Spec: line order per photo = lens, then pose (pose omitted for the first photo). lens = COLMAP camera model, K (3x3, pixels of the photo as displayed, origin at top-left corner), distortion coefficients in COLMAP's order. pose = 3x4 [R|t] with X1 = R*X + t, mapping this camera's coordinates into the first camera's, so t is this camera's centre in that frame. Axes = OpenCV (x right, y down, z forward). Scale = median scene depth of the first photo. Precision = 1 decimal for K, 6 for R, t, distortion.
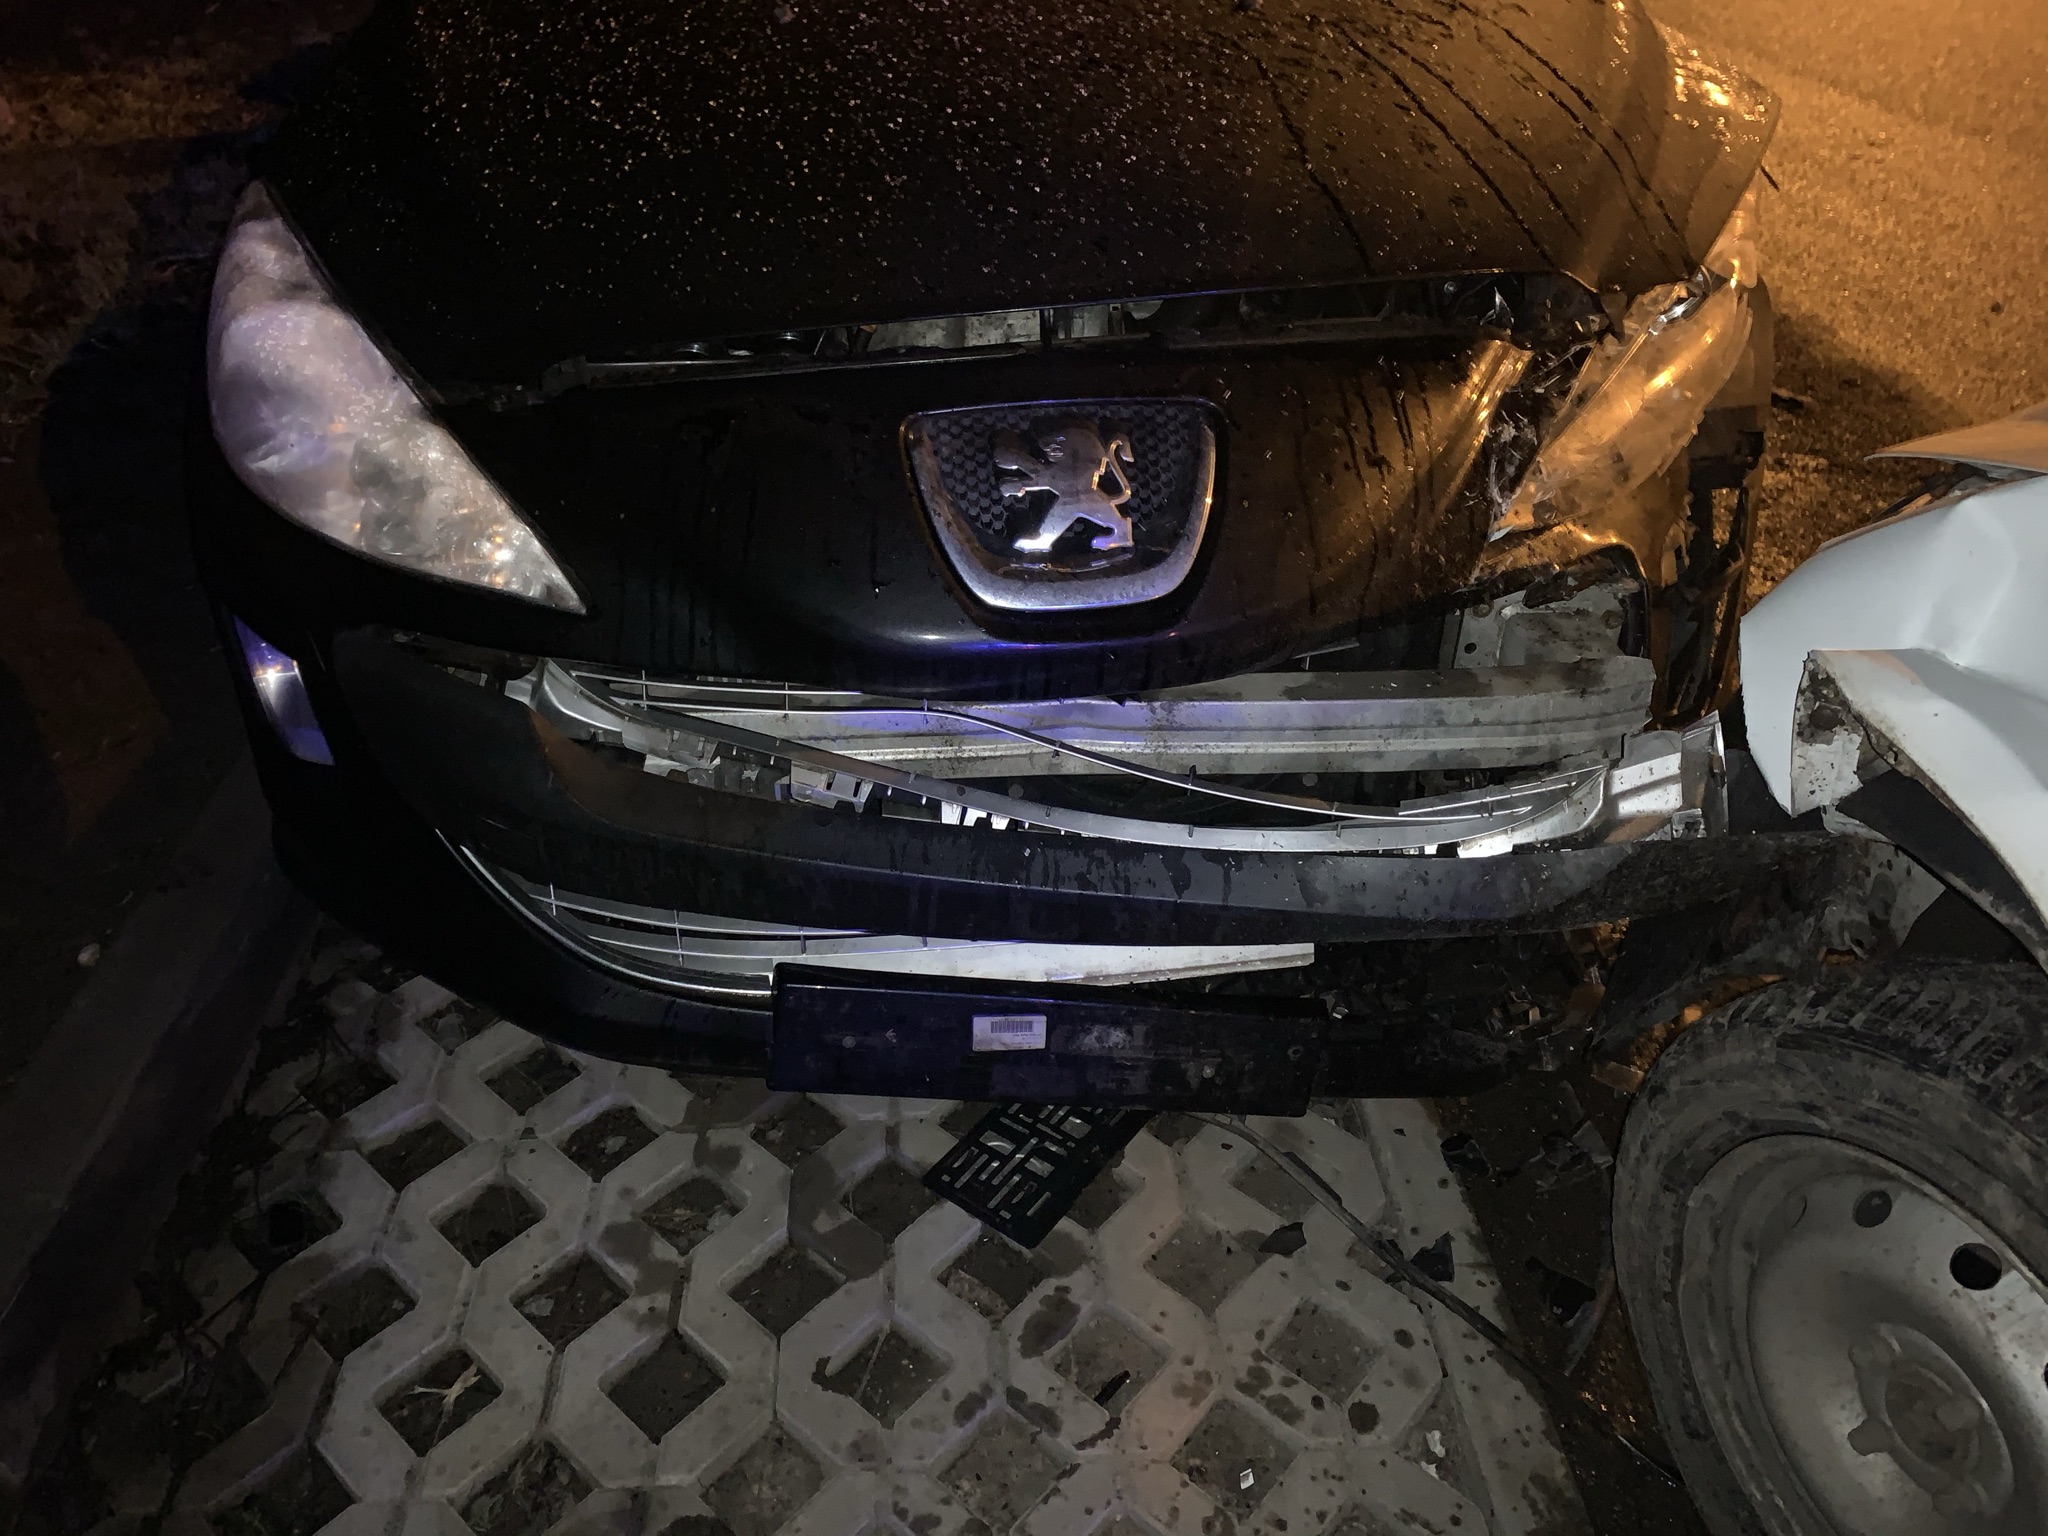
lens RADIAL K [[1545.2, 0, 1031.2], [0, 1545.2, 760.6], [0, 0, 1]] dist [0.033140, -0.042853]
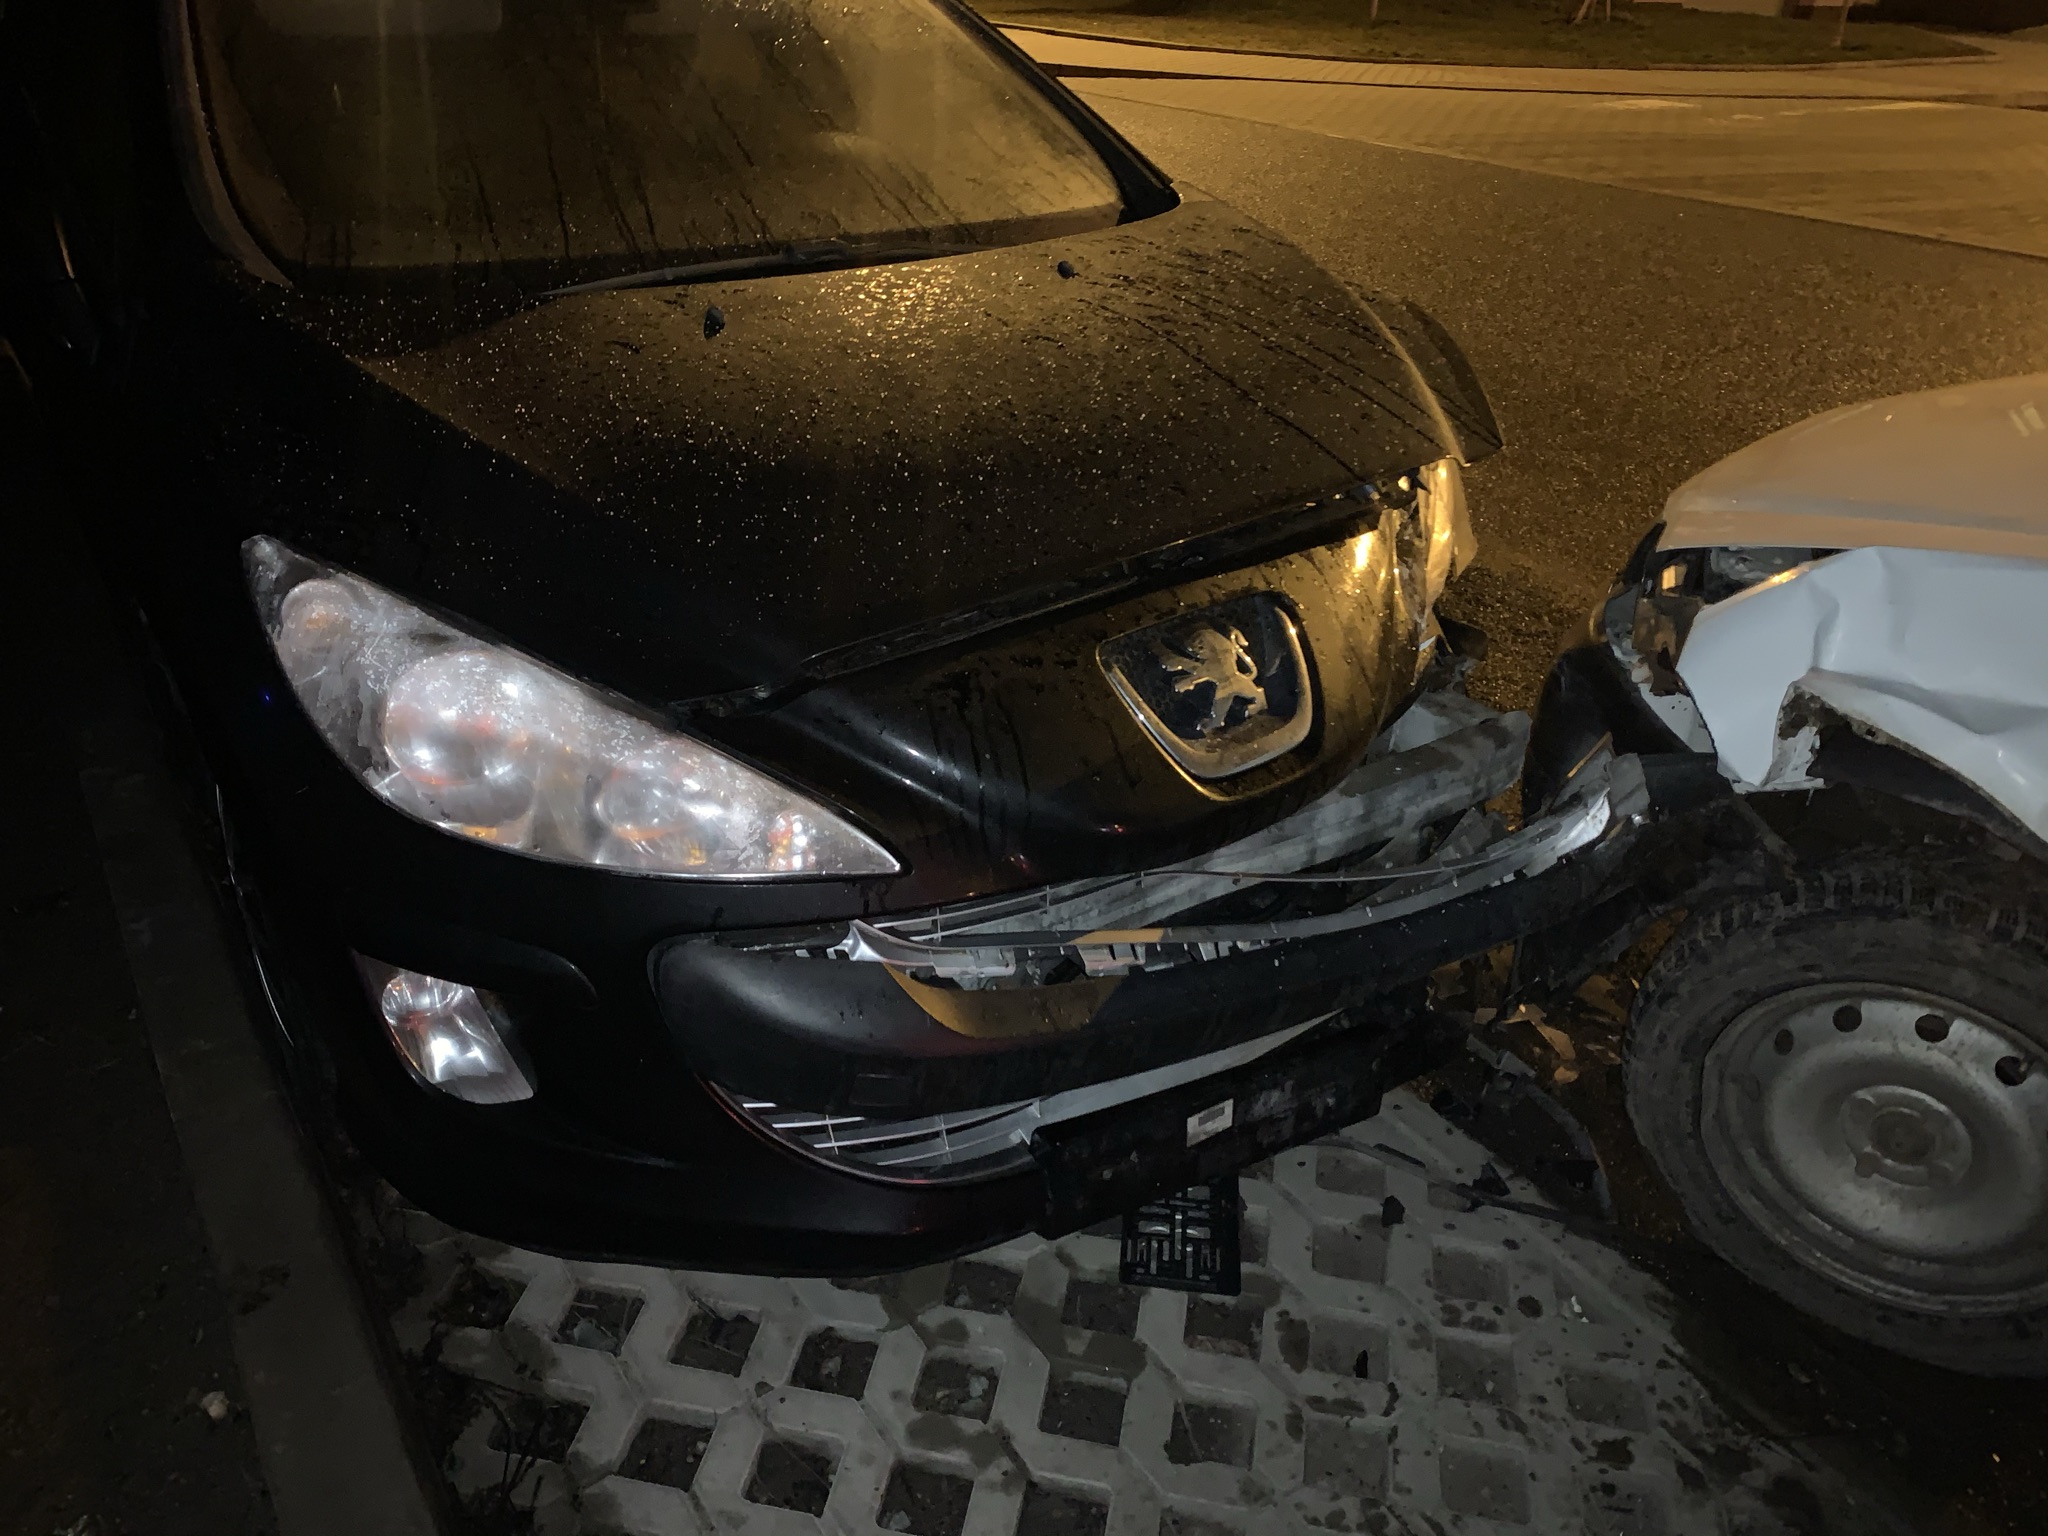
lens RADIAL K [[1545.2, 0, 1014.9], [0, 1545.2, 781.0], [0, 0, 1]] dist [0.033140, -0.042853]
pose [[0.859461, -0.232138, 0.455454, -0.637274], [0.256650, 0.966469, 0.008286, -0.130296], [-0.442106, 0.109771, 0.890221, -0.035926]]
